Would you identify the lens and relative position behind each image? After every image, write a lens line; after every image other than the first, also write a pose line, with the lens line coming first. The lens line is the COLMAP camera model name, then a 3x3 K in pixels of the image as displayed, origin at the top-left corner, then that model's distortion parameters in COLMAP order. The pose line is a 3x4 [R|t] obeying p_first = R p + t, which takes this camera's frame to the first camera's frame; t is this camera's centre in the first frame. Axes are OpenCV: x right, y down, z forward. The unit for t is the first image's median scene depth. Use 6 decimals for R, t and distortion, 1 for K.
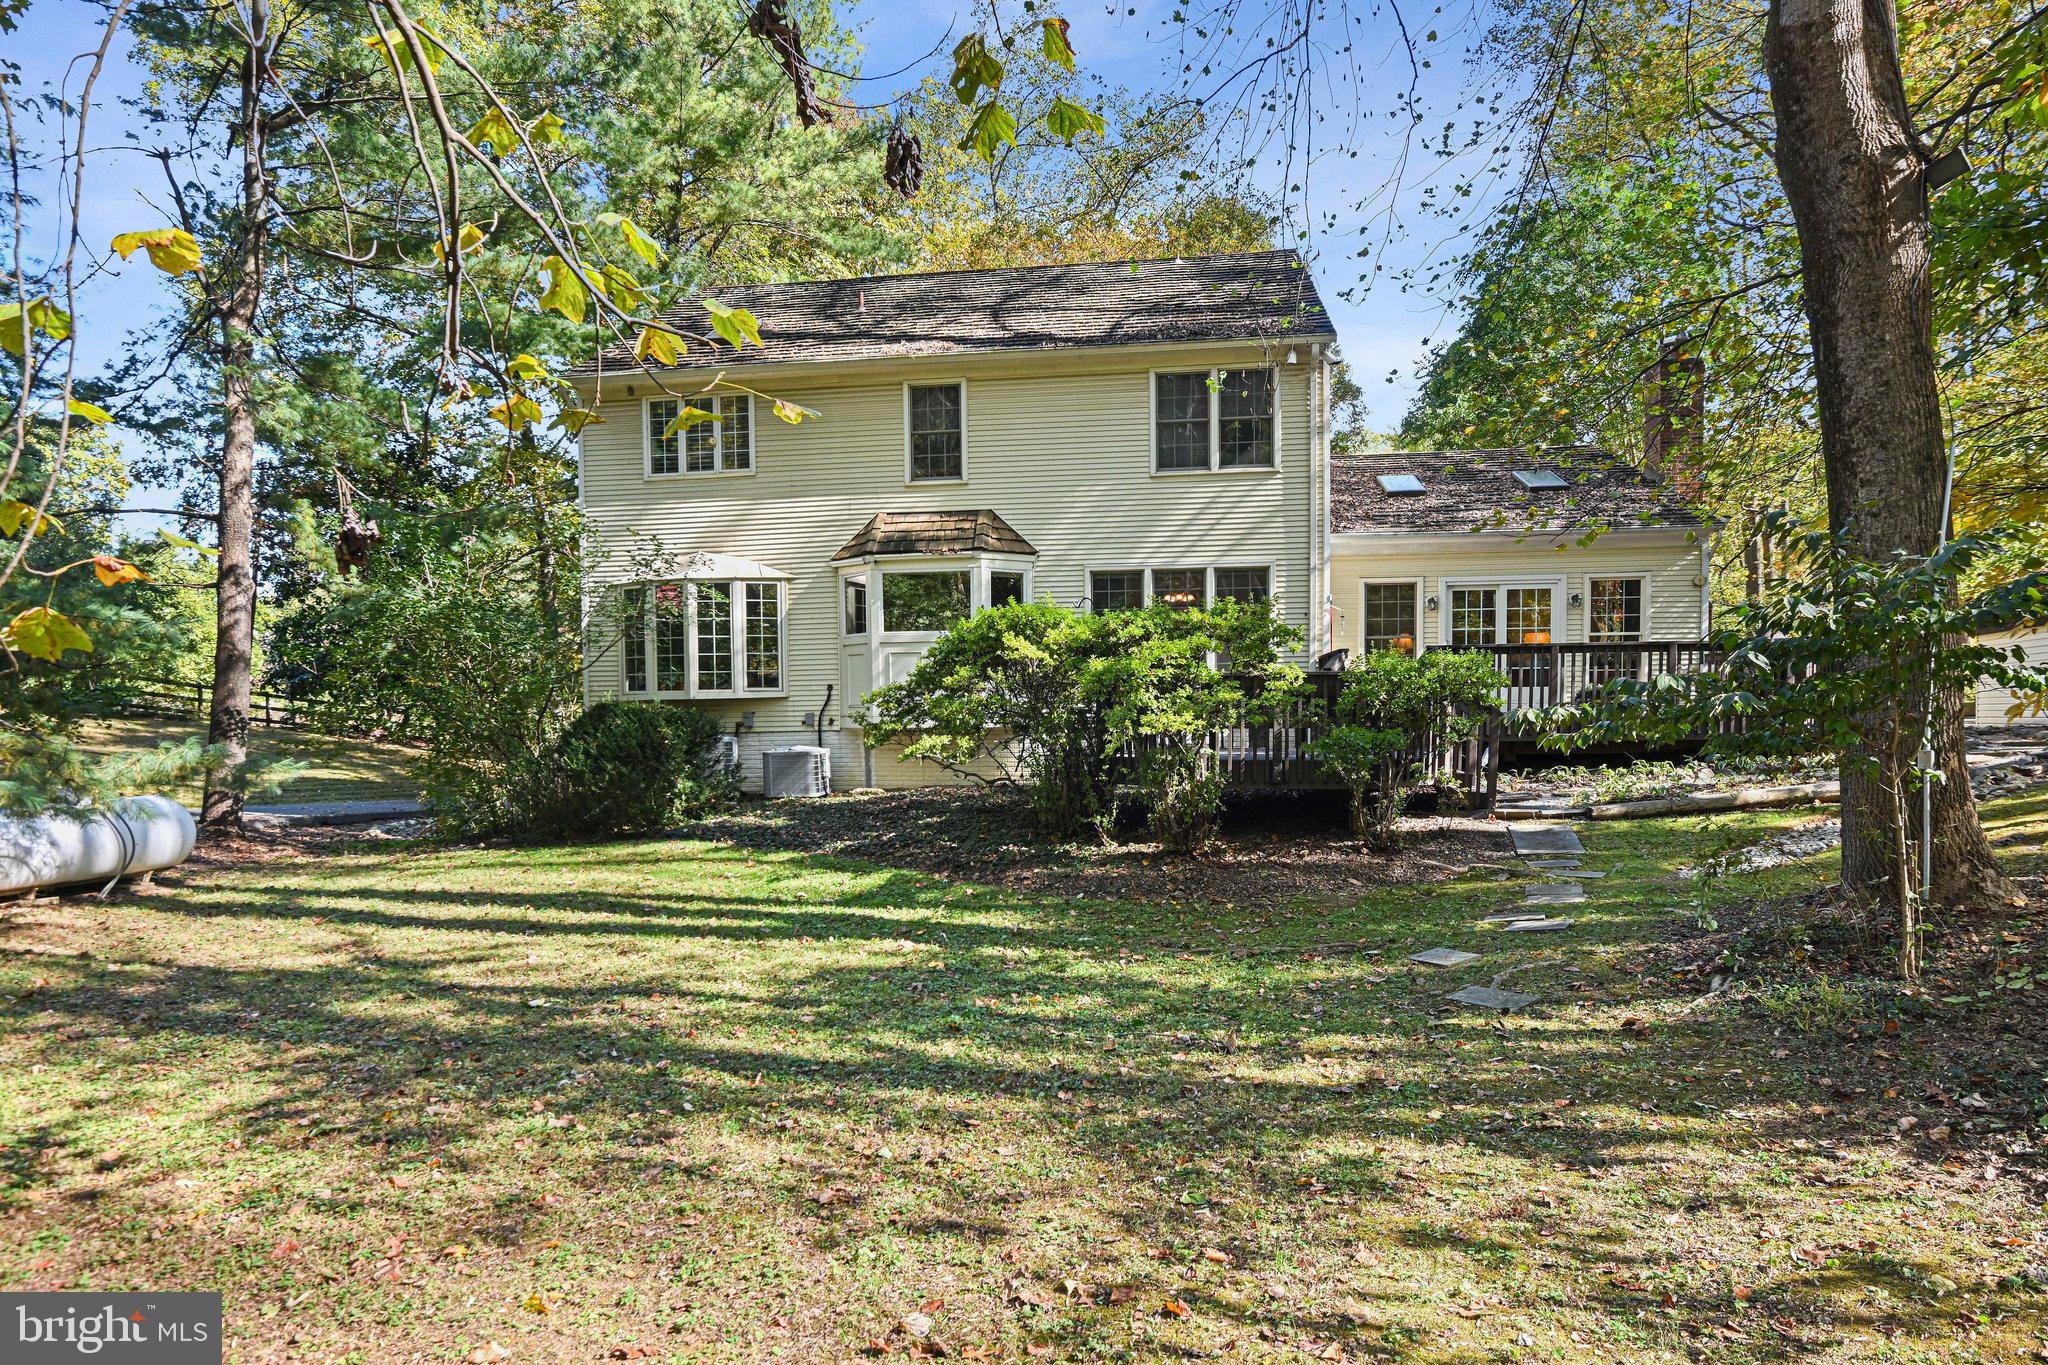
lens RADIAL K [[1146.4, 0, 969.7], [0, 1146.4, 732.1], [0, 0, 1]] dist [-0.019852, -0.000308]
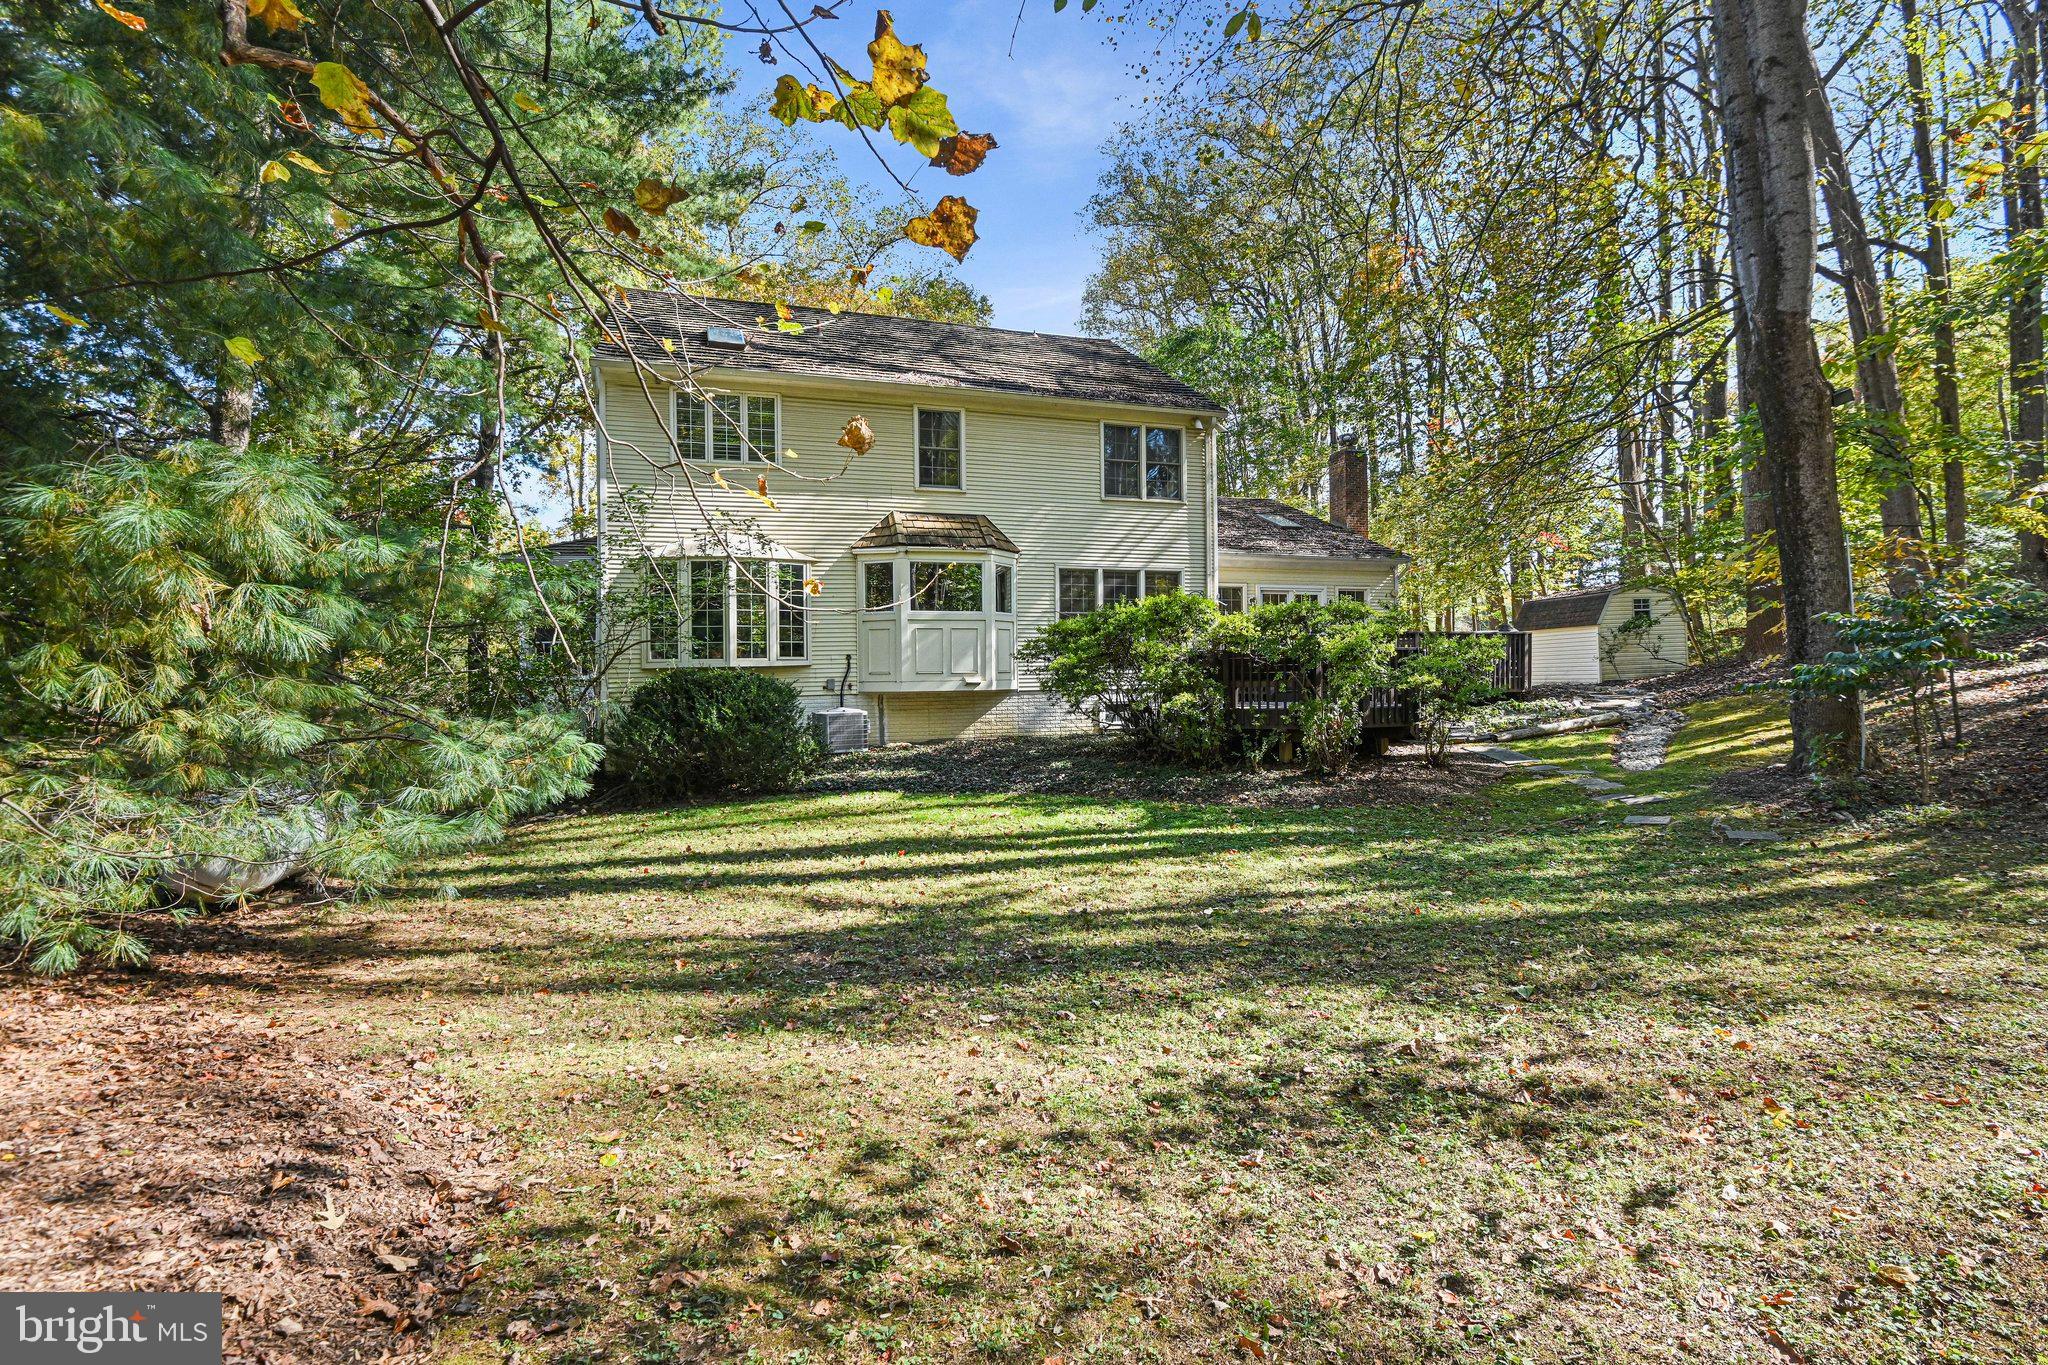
lens RADIAL K [[926.1, 0, 1018.8], [0, 926.1, 683.5], [0, 0, 1]] dist [-0.031116, -0.000228]
pose [[0.894383, -0.006317, 0.447257, -0.406784], [0.010956, 0.999910, -0.007788, -0.002698], [-0.447168, 0.011866, 0.894371, 0.083383]]
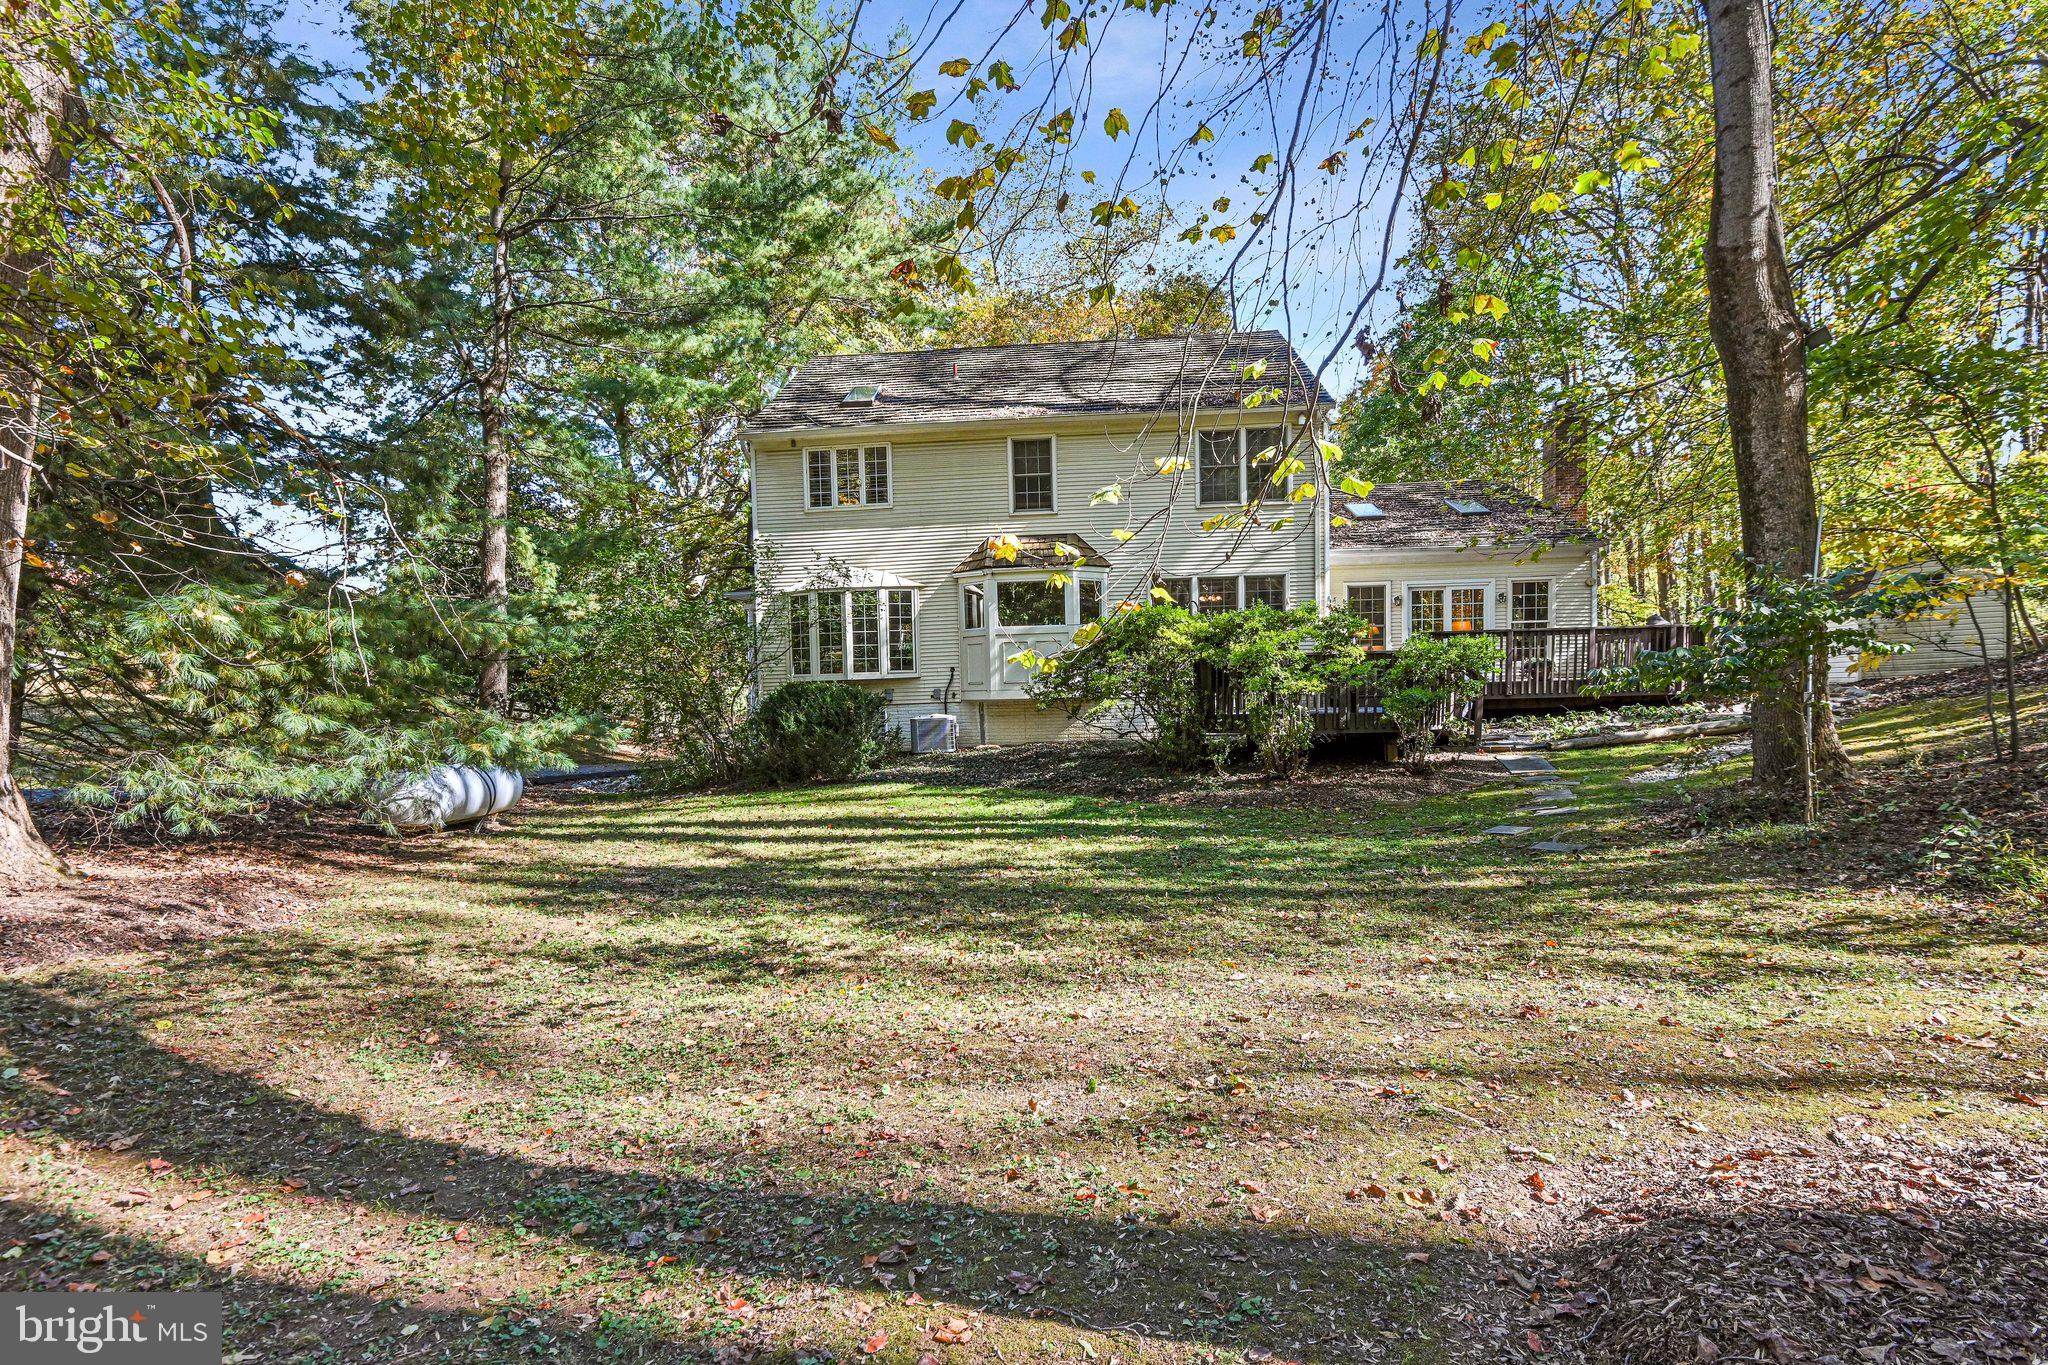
lens RADIAL K [[959.4, 0, 993.2], [0, 959.4, 722.1], [0, 0, 1]] dist [-0.015474, -0.000760]
pose [[0.998295, -0.017190, 0.055788, -0.144770], [0.016375, 0.999753, 0.015038, 0.006016], [-0.056033, -0.014099, 0.998329, -0.110083]]
